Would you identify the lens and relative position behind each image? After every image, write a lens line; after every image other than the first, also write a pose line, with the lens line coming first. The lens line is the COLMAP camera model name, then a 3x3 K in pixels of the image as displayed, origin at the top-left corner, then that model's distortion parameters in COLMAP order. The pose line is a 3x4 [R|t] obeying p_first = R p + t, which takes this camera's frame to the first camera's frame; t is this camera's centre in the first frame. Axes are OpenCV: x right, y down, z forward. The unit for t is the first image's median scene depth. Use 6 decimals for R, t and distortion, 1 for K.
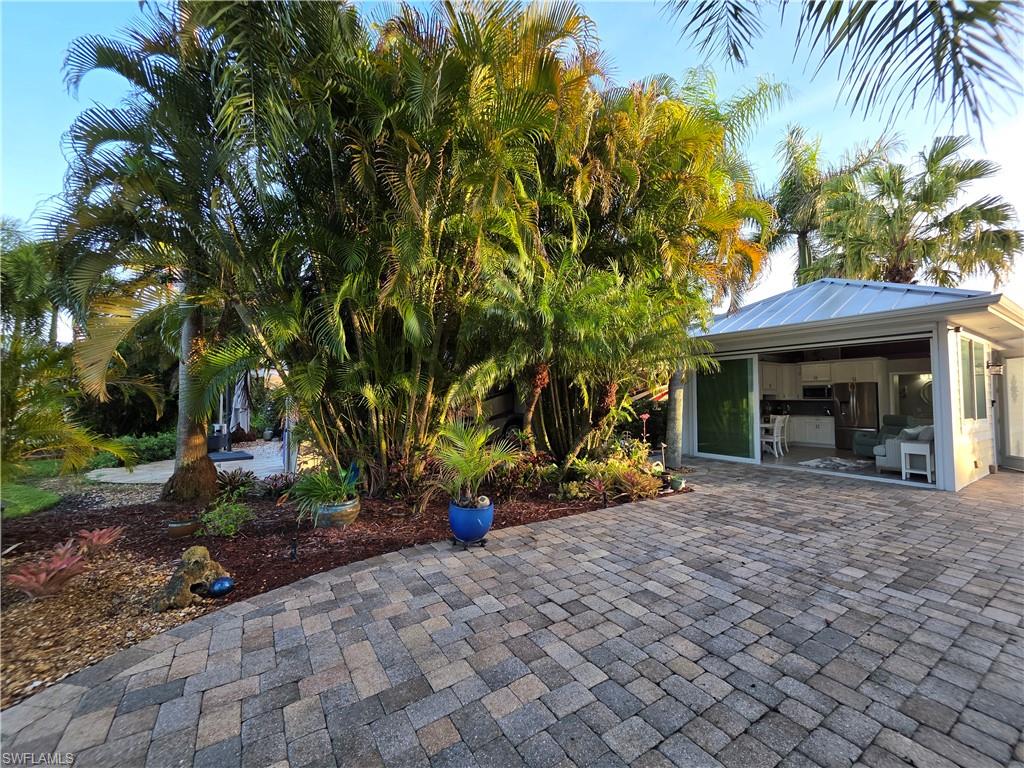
lens RADIAL K [[403.6, 0, 512.0], [0, 403.6, 379.9], [0, 0, 1]] dist [0.000394, -0.000301]
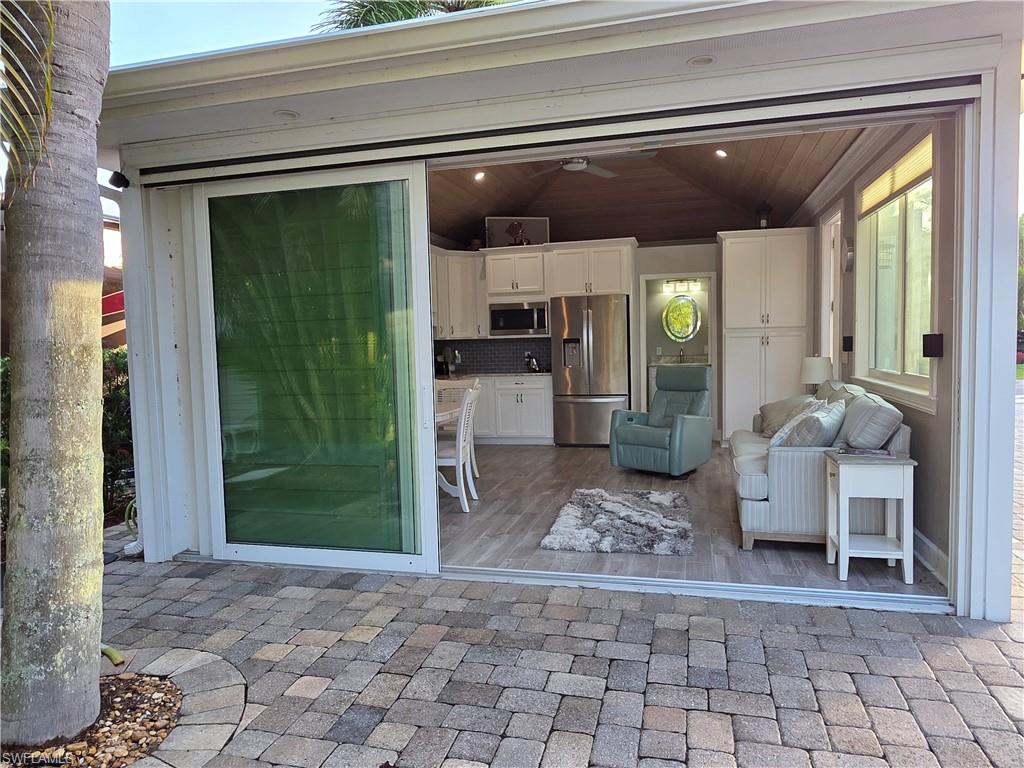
lens RADIAL K [[677.2, 0, 502.8], [0, 677.2, 380.1], [0, 0, 1]] dist [0.007345, -0.008094]
pose [[0.738950, -0.064342, 0.670681, 0.280054], [-0.002844, 0.995123, 0.098600, 0.026454], [-0.673754, -0.074768, 0.735163, 0.518588]]
